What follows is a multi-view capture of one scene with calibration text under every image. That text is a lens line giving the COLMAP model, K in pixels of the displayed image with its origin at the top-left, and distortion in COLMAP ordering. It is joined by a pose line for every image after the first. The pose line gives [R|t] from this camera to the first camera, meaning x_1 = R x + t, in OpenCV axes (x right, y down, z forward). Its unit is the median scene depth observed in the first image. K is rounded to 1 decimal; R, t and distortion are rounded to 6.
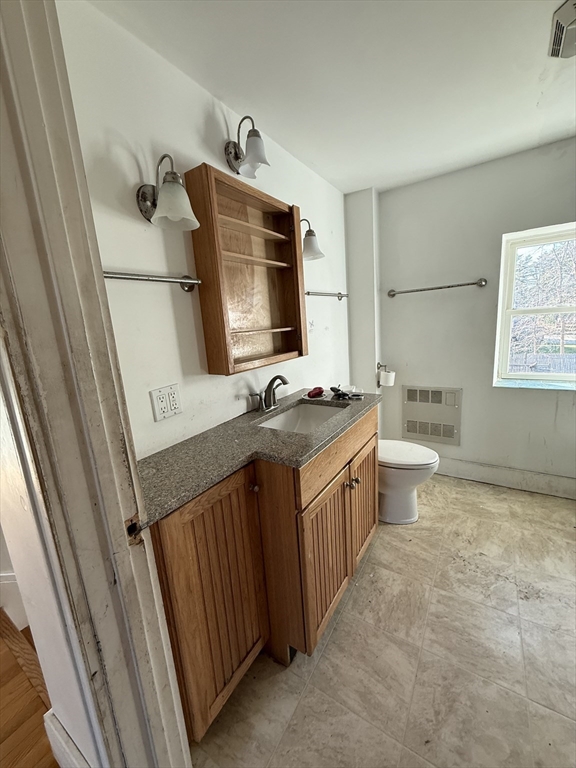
lens RADIAL K [[306.0, 0, 286.3], [0, 306.0, 383.7], [0, 0, 1]] dist [-0.000263, 0.000309]
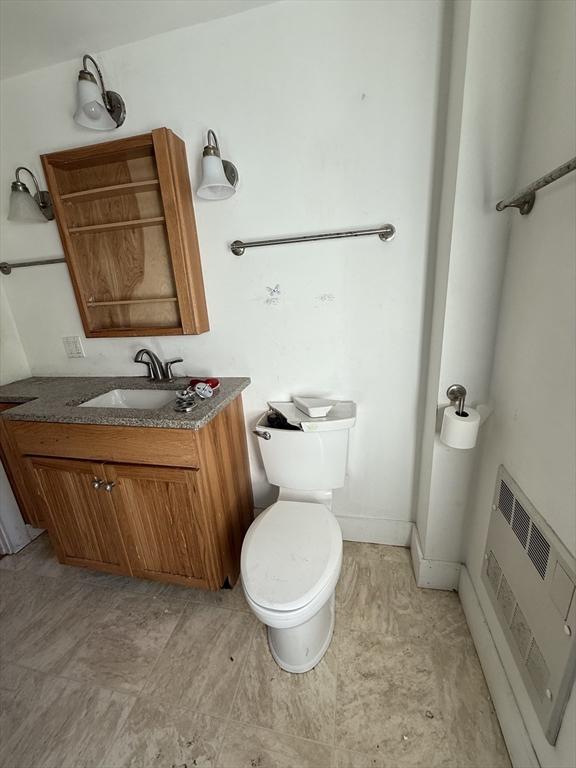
lens RADIAL K [[306.0, 0, 288.6], [0, 306.0, 383.4], [0, 0, 1]] dist [-0.000263, 0.000309]
pose [[0.354392, 0.322722, -0.877643, 1.013855], [-0.152079, 0.945954, 0.286432, -0.270131], [0.922648, 0.031962, 0.384317, 1.058856]]
